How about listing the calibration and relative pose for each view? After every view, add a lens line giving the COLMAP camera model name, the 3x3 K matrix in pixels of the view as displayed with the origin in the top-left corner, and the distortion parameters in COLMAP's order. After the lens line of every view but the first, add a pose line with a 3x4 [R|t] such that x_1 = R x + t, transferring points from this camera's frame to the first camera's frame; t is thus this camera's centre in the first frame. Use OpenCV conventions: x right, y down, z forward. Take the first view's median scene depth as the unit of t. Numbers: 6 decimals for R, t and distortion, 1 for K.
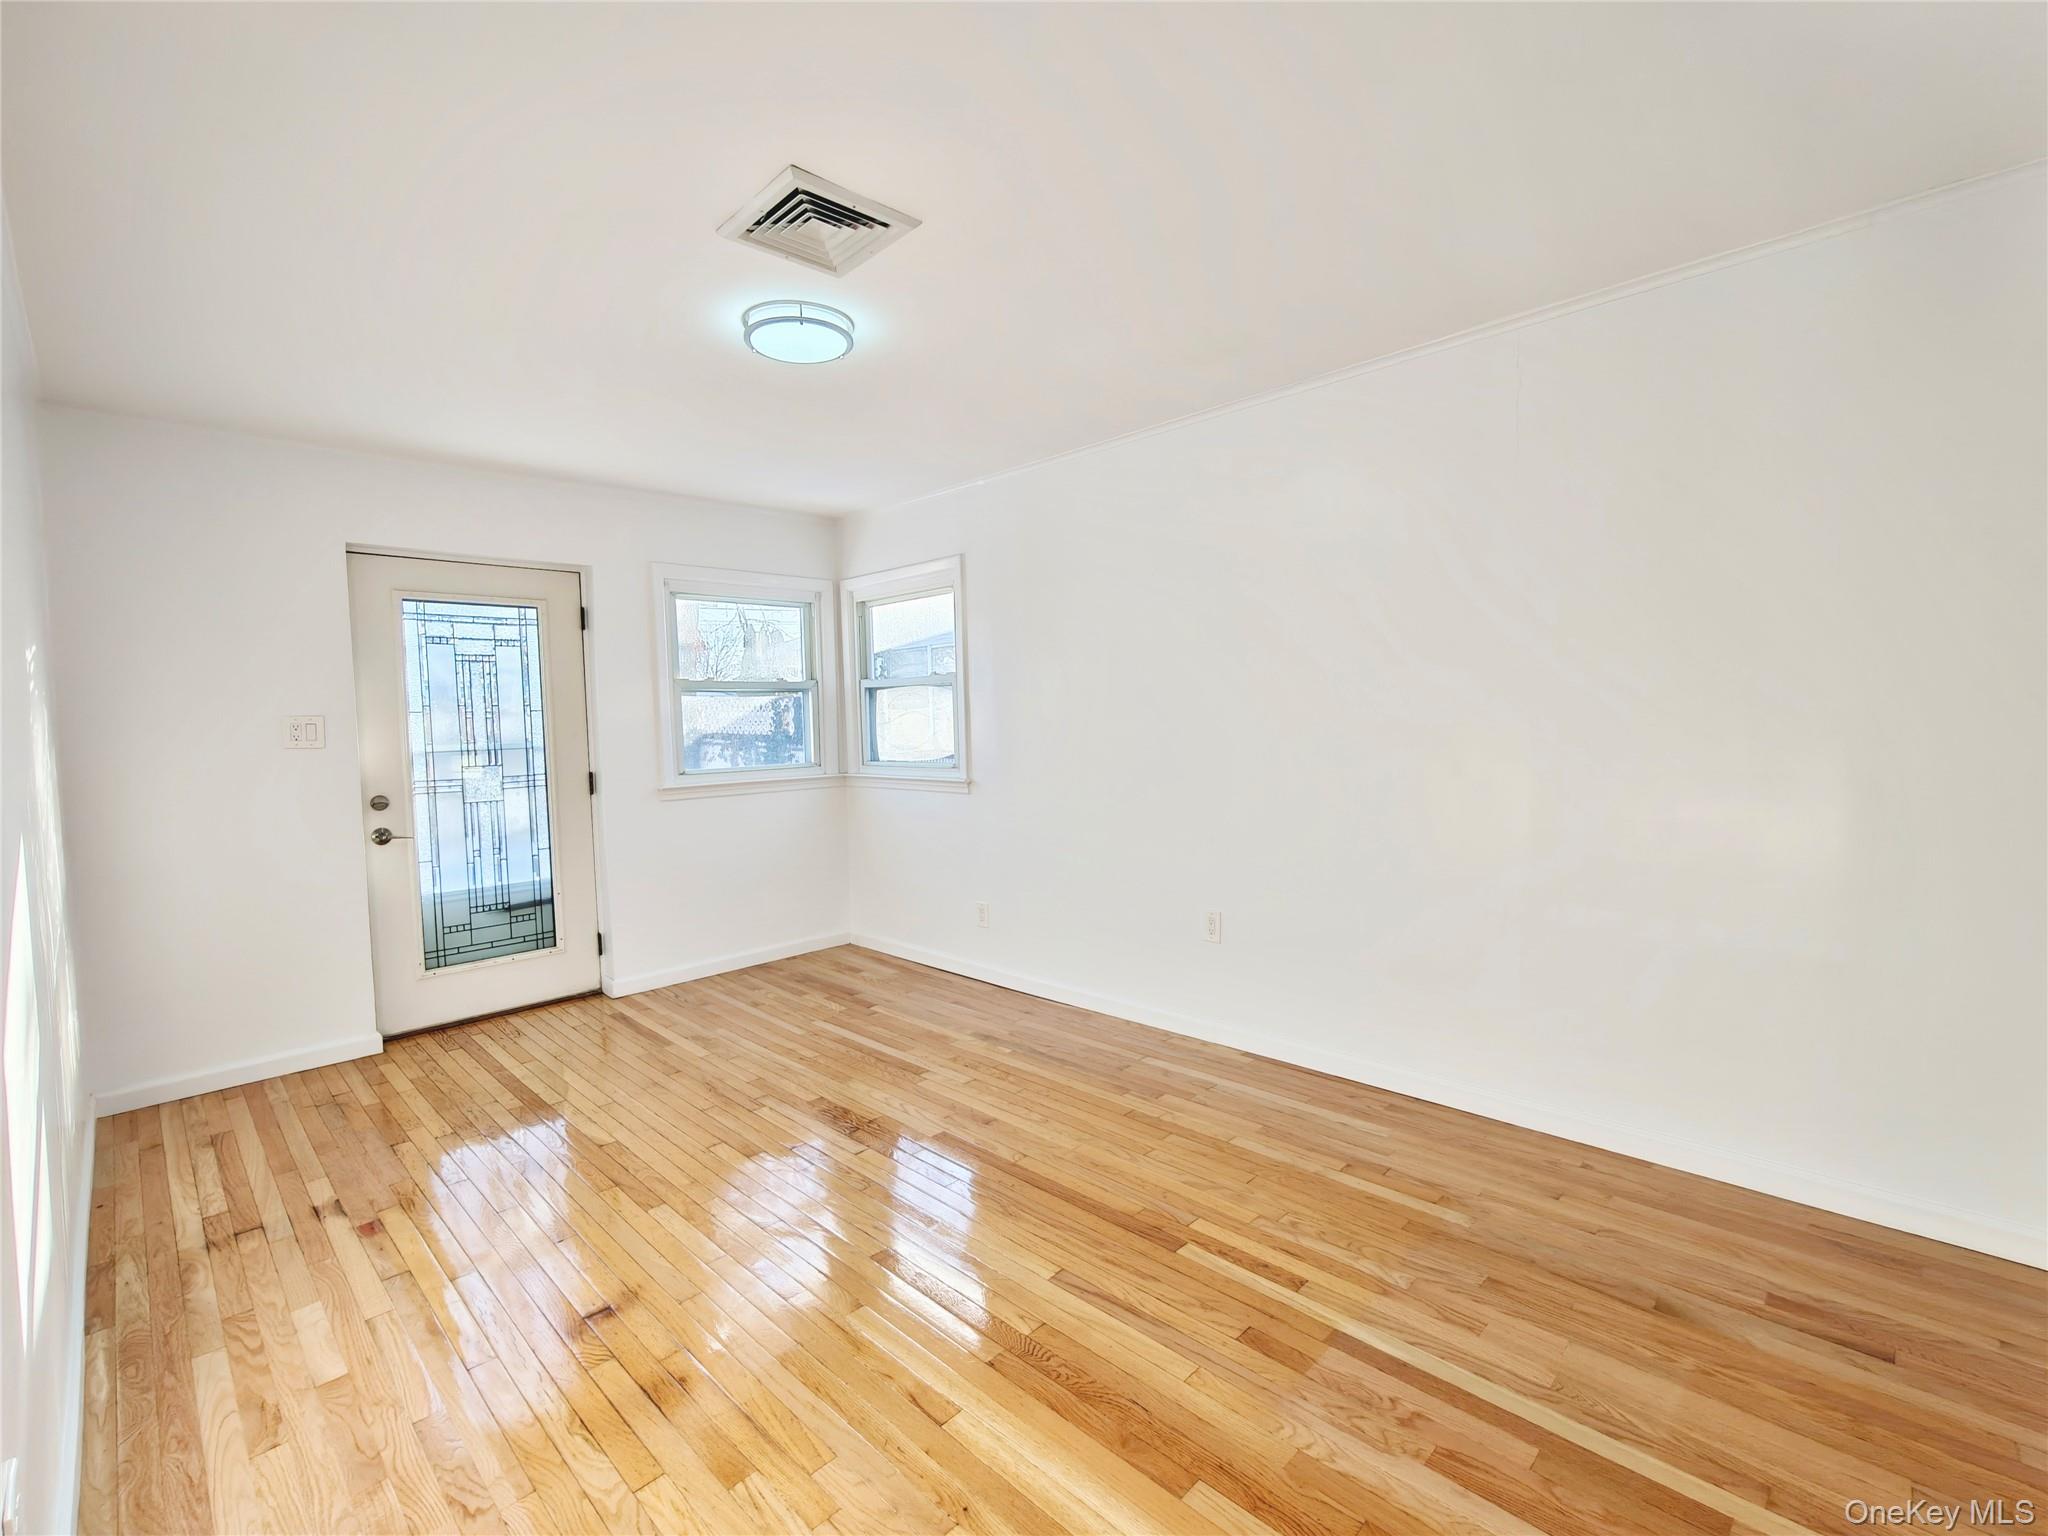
lens RADIAL K [[917.1, 0, 1014.4], [0, 917.1, 763.4], [0, 0, 1]] dist [0.001299, -0.001421]
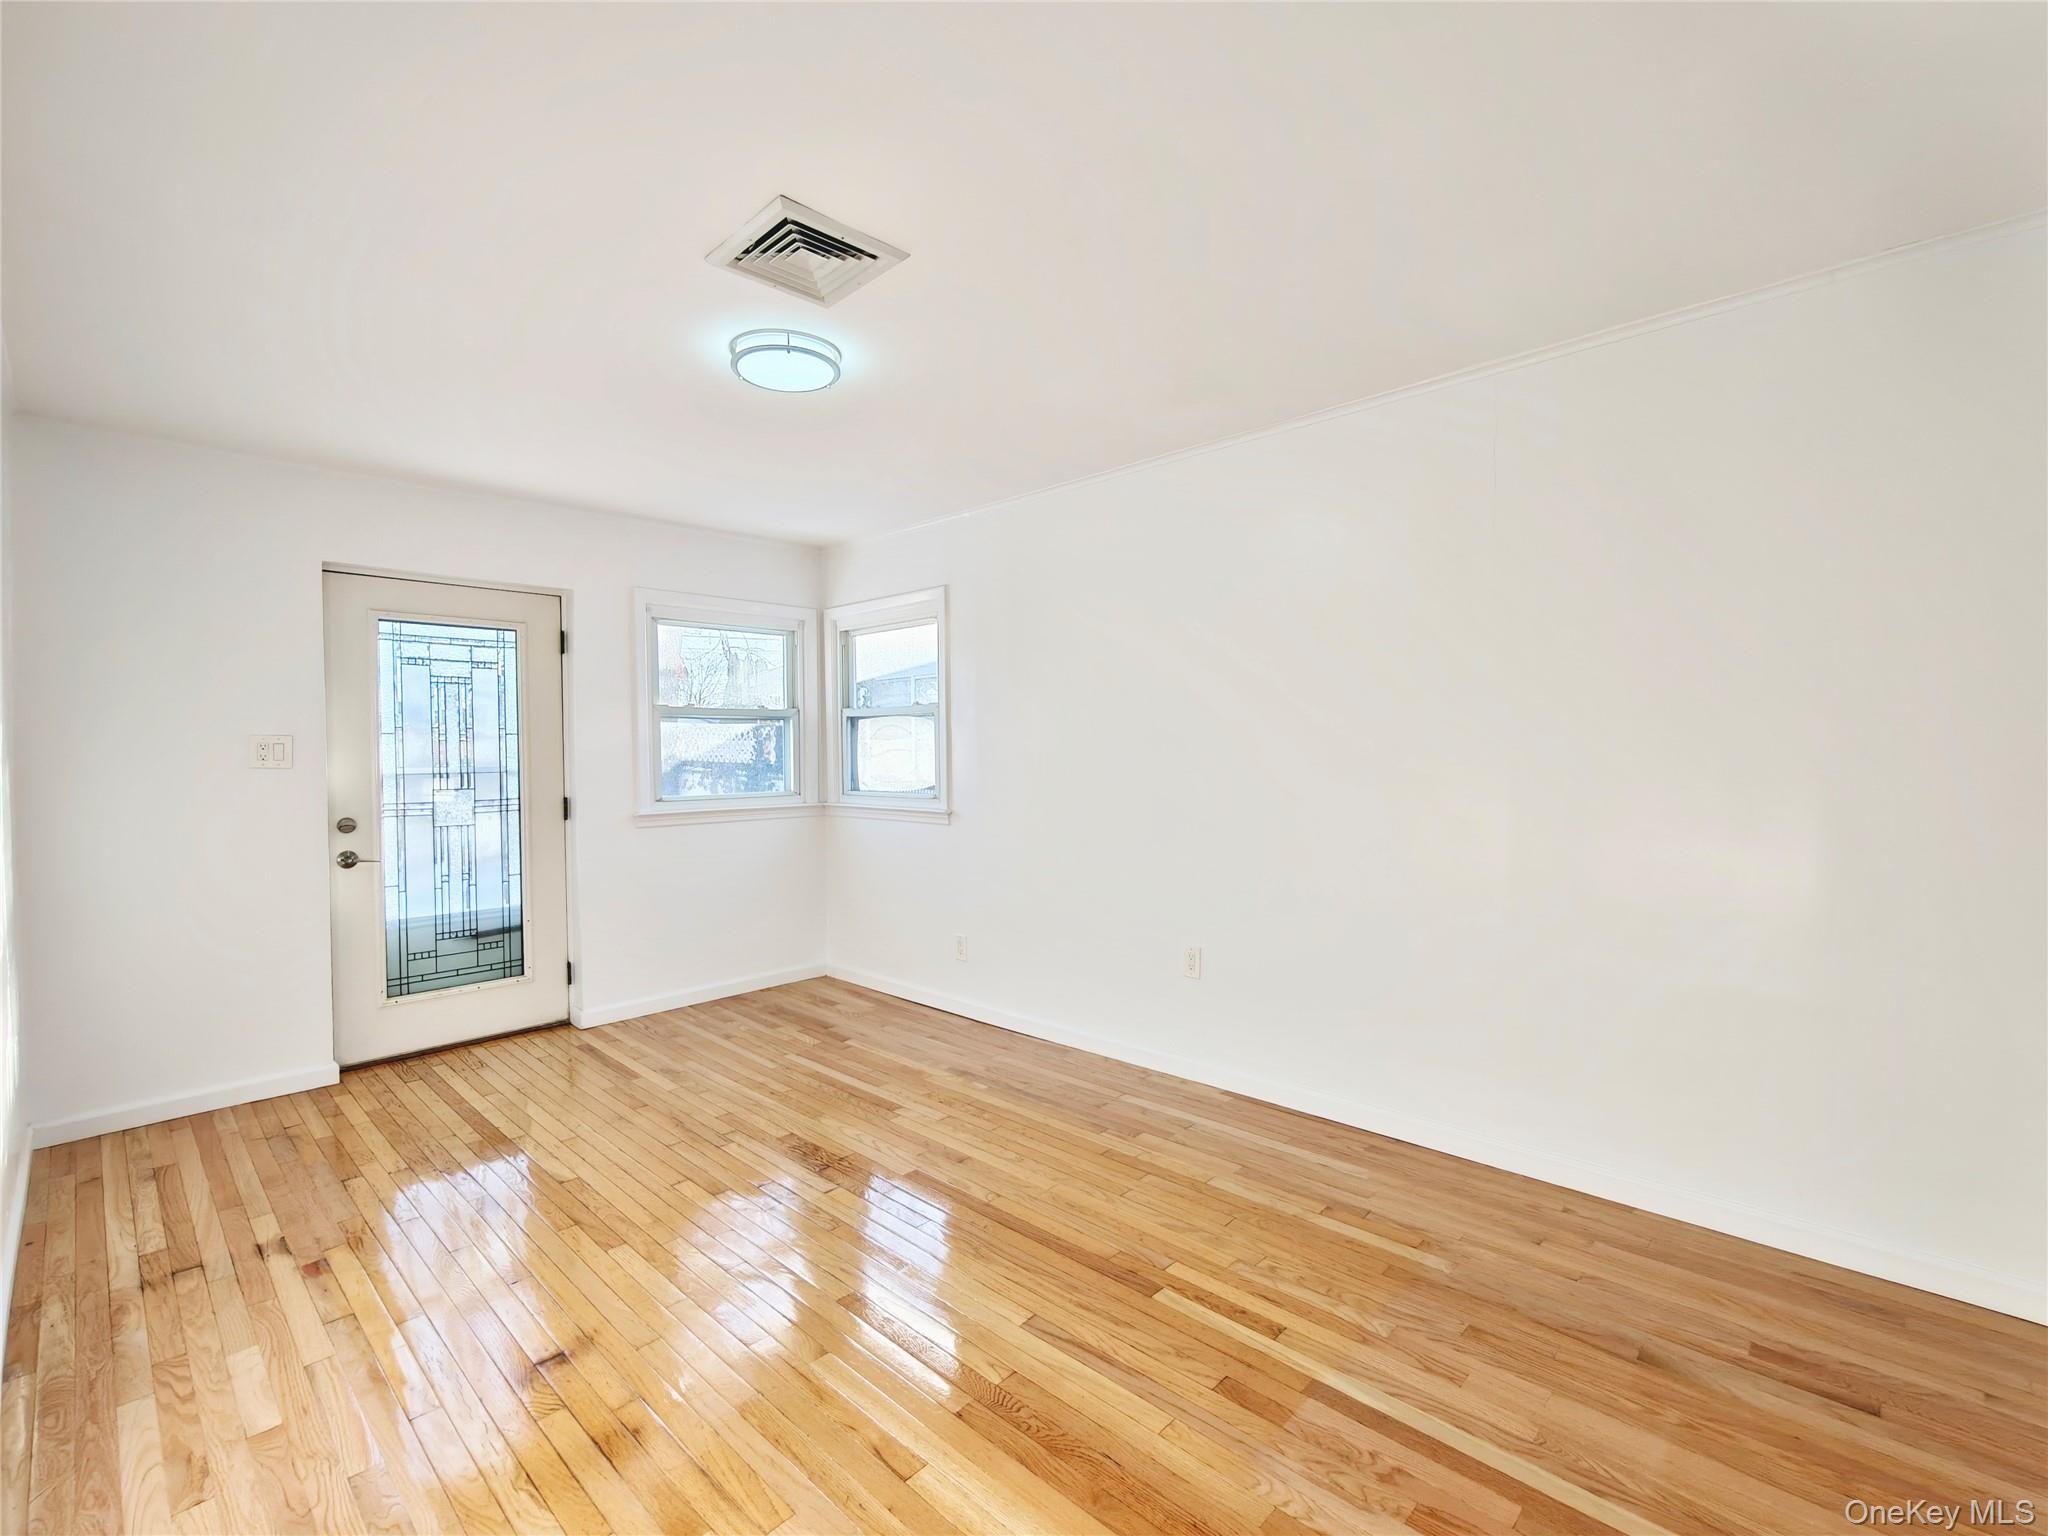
lens RADIAL K [[917.1, 0, 1014.6], [0, 917.1, 763.5], [0, 0, 1]] dist [0.001299, -0.001421]
pose [[0.999715, 0.015345, 0.018299, 0.002861], [-0.014672, 0.999232, -0.036346, 0.002686], [-0.018843, 0.036067, 0.999172, 0.006370]]
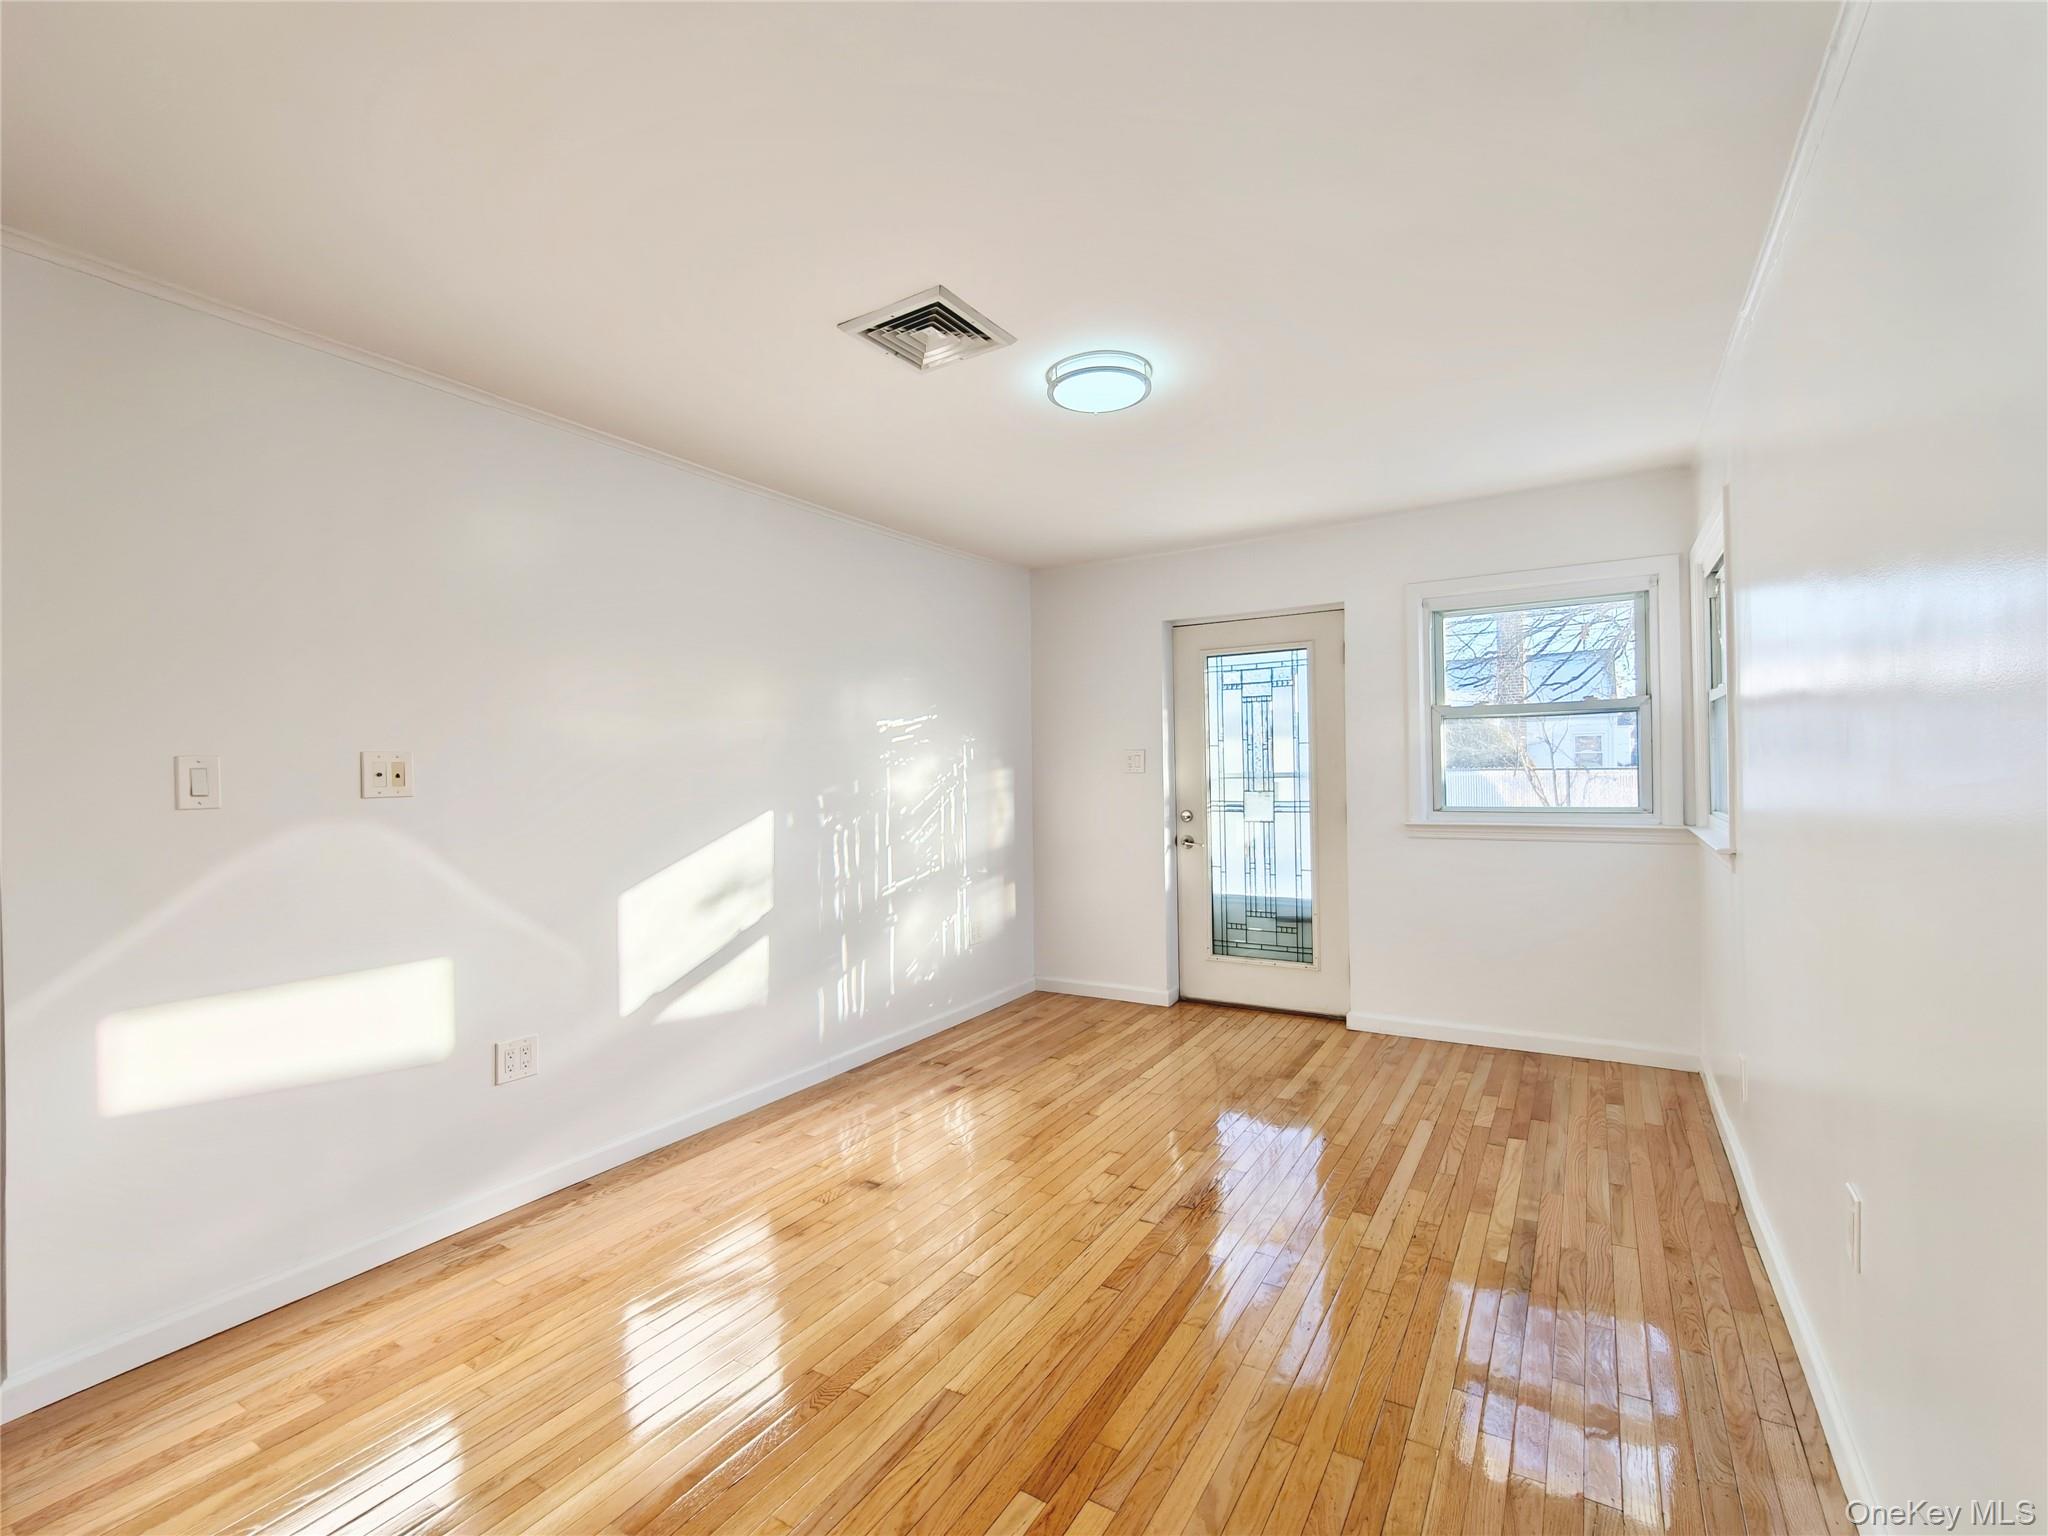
lens RADIAL K [[917.1, 0, 1028.4], [0, 917.1, 766.0], [0, 0, 1]] dist [0.001299, -0.001421]
pose [[0.239065, 0.017227, -0.970851, 0.611187], [-0.035885, 0.999316, 0.008896, -0.037365], [0.970340, 0.032713, 0.239520, 0.563007]]
